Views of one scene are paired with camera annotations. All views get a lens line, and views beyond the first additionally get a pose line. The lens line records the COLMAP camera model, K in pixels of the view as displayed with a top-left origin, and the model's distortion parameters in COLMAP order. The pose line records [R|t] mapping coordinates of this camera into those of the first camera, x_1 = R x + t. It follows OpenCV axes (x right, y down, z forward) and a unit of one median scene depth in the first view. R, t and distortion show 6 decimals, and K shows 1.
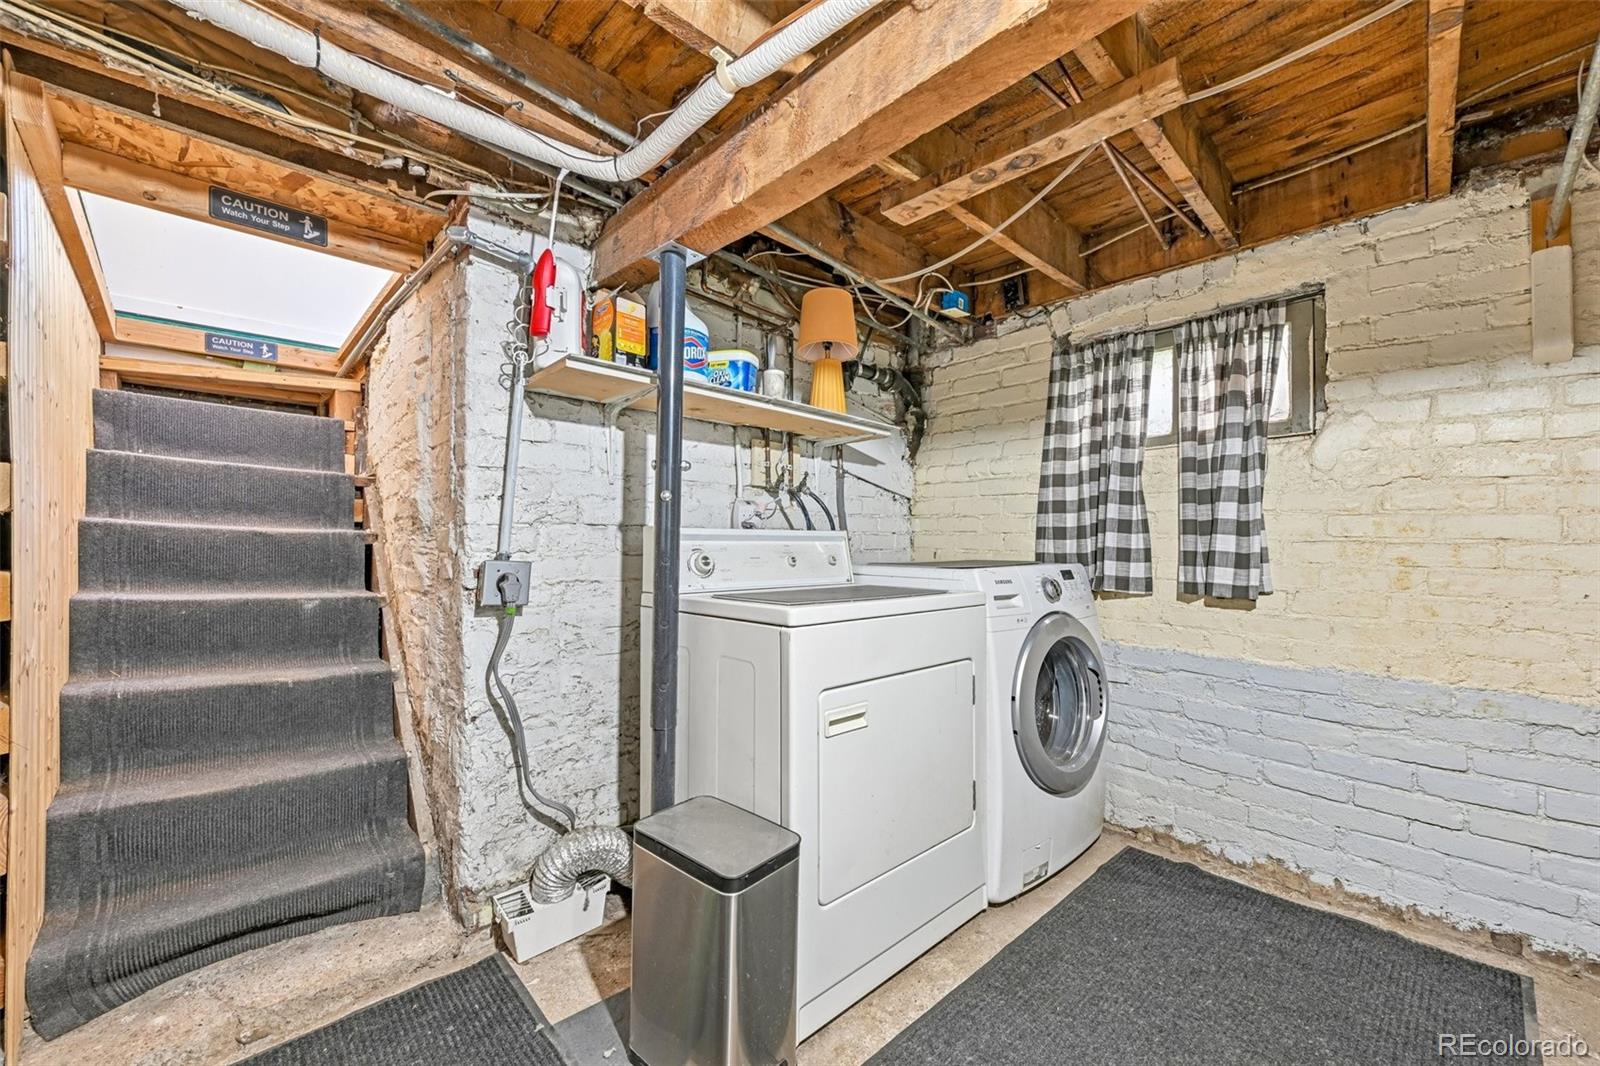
lens RADIAL K [[634.3, 0, 791.9], [0, 634.3, 537.7], [0, 0, 1]] dist [0.000556, 0.000056]
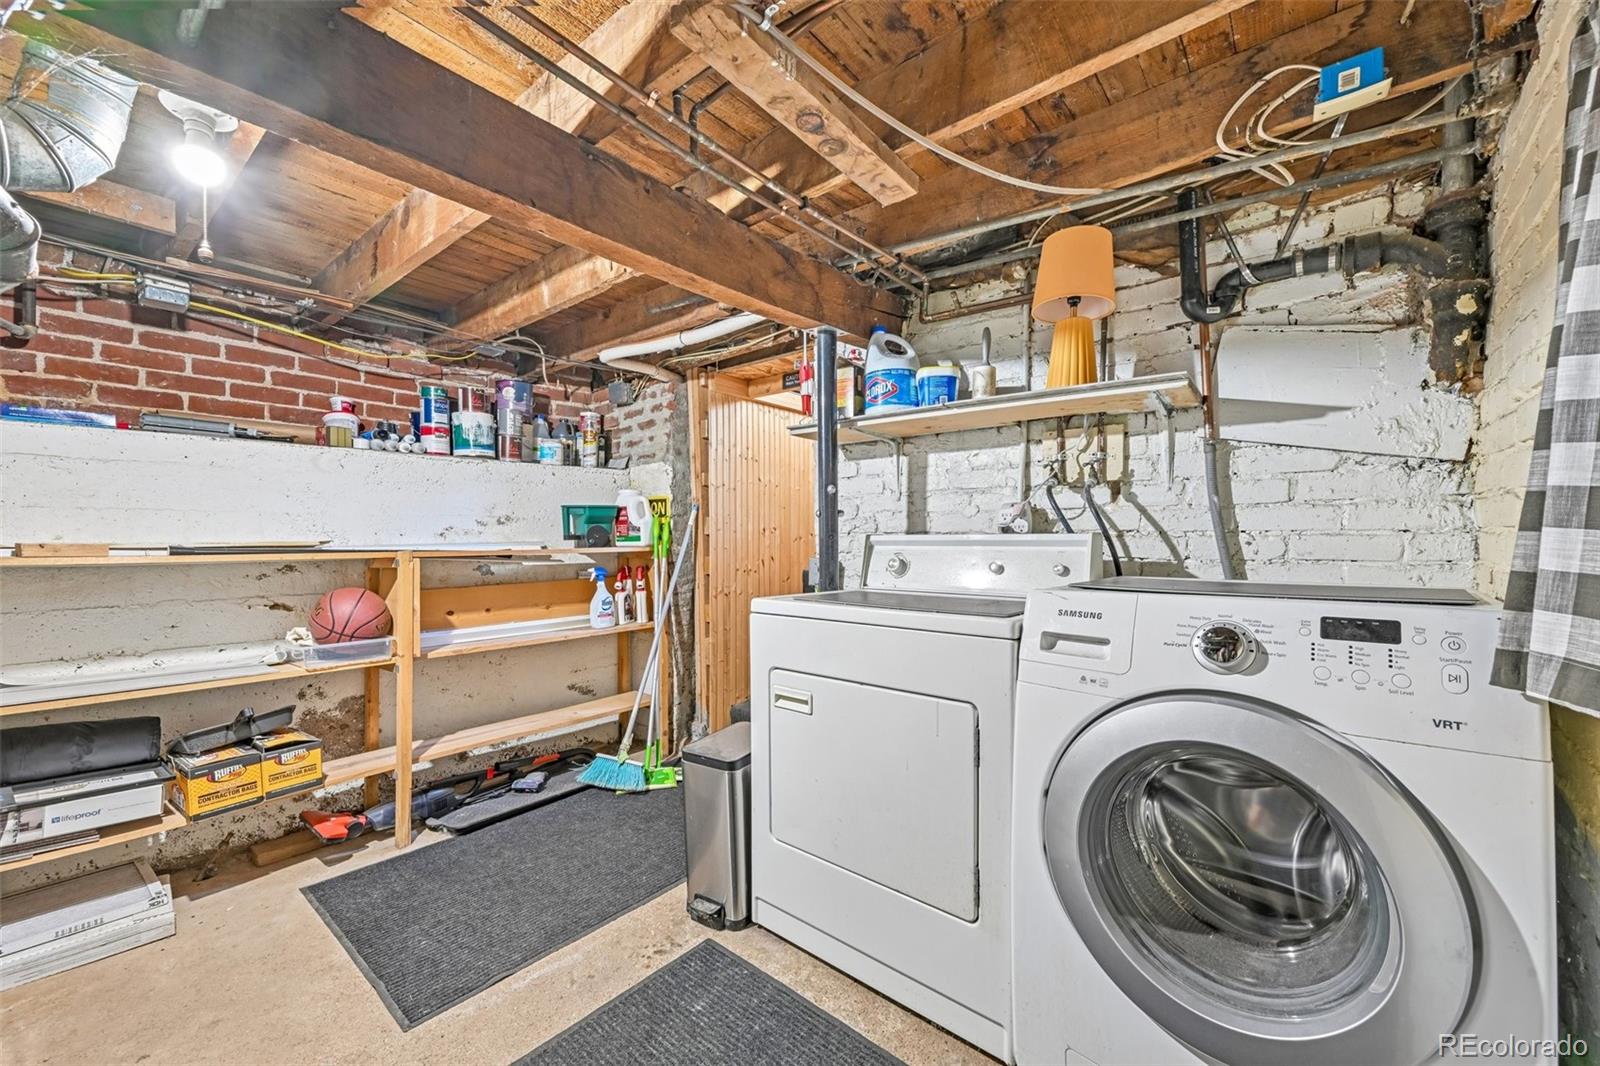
lens RADIAL K [[634.3, 0, 791.9], [0, 634.3, 537.7], [0, 0, 1]] dist [0.000556, 0.000056]
pose [[0.097100, -0.005246, -0.995261, 0.806695], [0.004154, 0.999980, -0.004866, -0.003885], [0.995266, -0.003662, 0.097120, 0.564347]]
